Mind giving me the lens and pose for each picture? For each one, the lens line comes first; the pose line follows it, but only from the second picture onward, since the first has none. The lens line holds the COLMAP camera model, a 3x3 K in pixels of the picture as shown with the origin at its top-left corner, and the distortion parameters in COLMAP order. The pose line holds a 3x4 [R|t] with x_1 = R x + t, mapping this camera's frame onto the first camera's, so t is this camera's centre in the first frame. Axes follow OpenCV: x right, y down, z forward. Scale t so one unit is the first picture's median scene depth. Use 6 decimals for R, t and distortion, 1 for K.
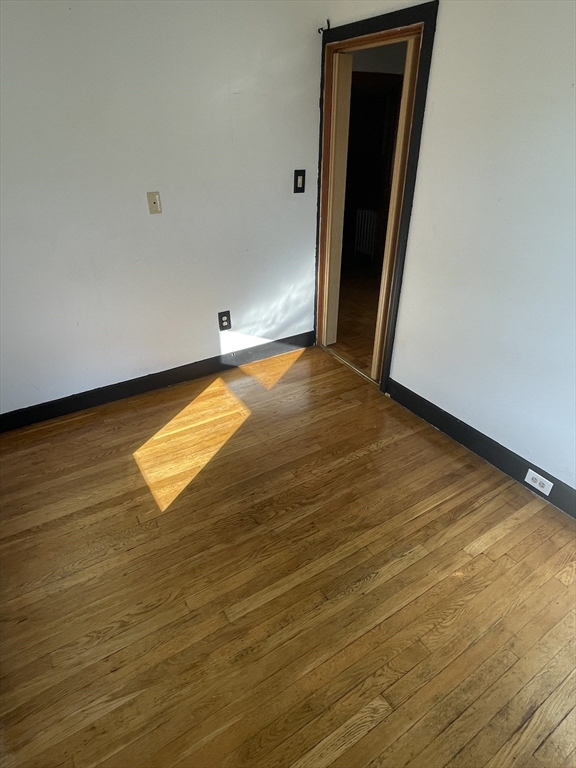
lens RADIAL K [[421.8, 0, 286.5], [0, 421.8, 384.5], [0, 0, 1]] dist [-0.000187, -0.003932]
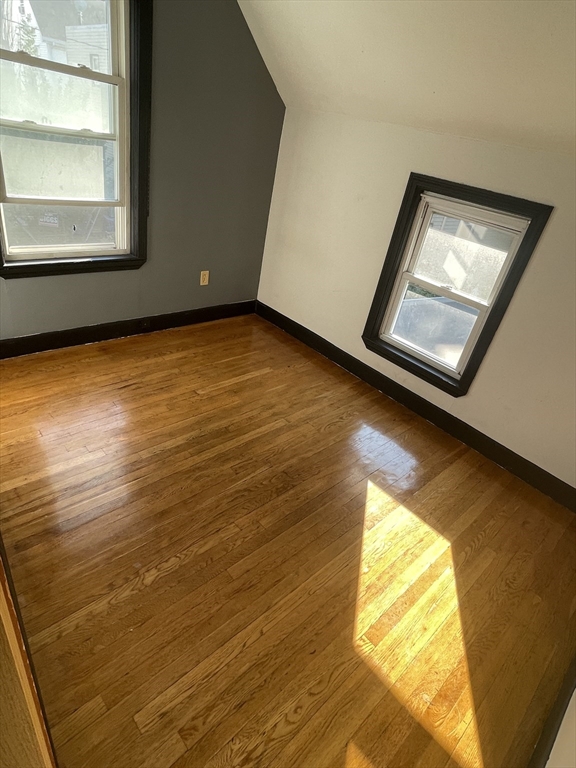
lens RADIAL K [[421.8, 0, 286.3], [0, 421.8, 382.0], [0, 0, 1]] dist [-0.000187, -0.003932]
pose [[-0.969148, -0.046346, -0.242082, 0.206039], [-0.237111, 0.443496, 0.864343, -0.735863], [0.067303, 0.895077, -0.440803, 1.230520]]
